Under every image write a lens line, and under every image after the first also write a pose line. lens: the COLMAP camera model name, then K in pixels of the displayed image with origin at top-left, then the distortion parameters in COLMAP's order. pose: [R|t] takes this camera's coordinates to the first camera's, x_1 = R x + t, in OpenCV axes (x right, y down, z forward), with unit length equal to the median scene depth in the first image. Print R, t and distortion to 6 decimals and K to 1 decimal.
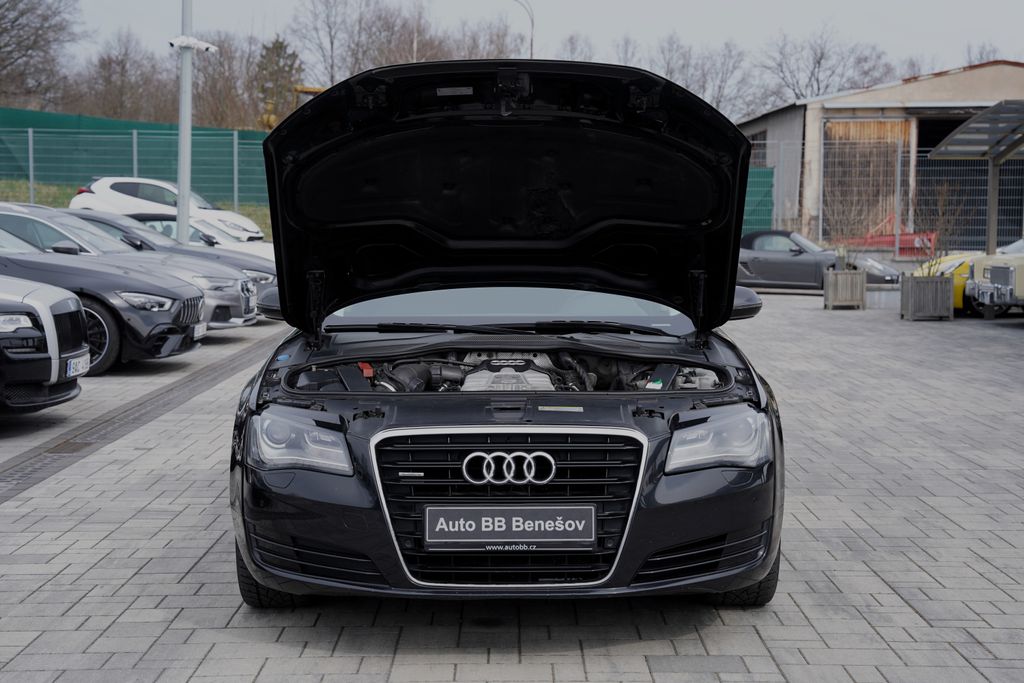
lens RADIAL K [[1610.9, 0, 512.0], [0, 1610.9, 341.5], [0, 0, 1]] dist [0.245700, 0.024578]
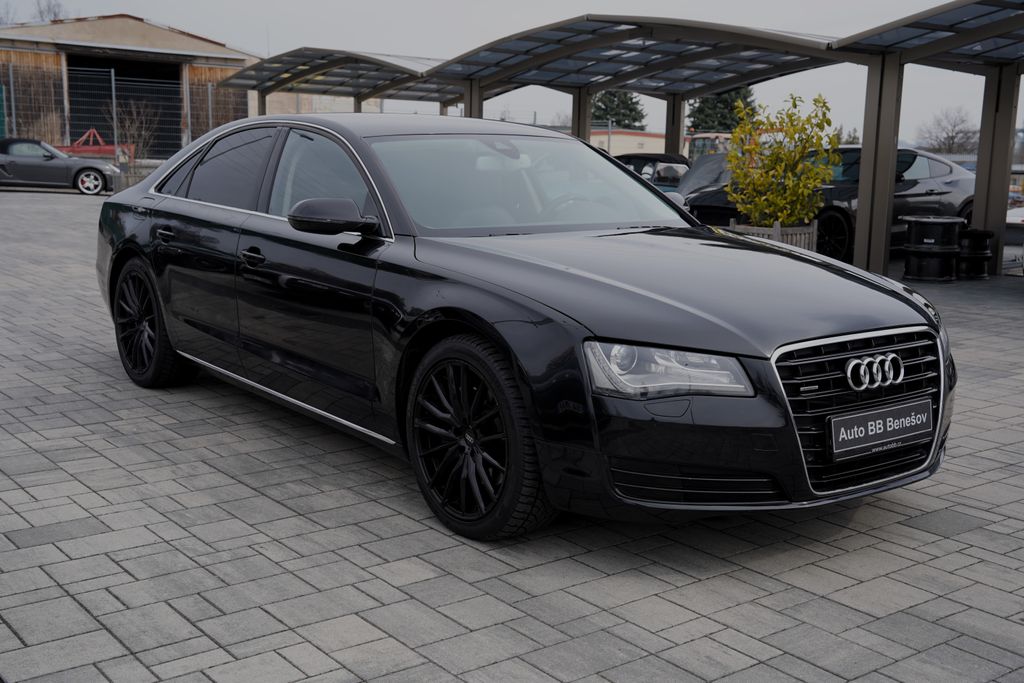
lens RADIAL K [[1161.8, 0, 509.8], [0, 1161.8, 302.0], [0, 0, 1]] dist [0.110190, 0.024035]
pose [[0.789635, -0.068810, 0.609707, -0.644589], [0.028171, 0.996710, 0.076002, -0.030834], [-0.612930, -0.042838, 0.788975, 0.545468]]
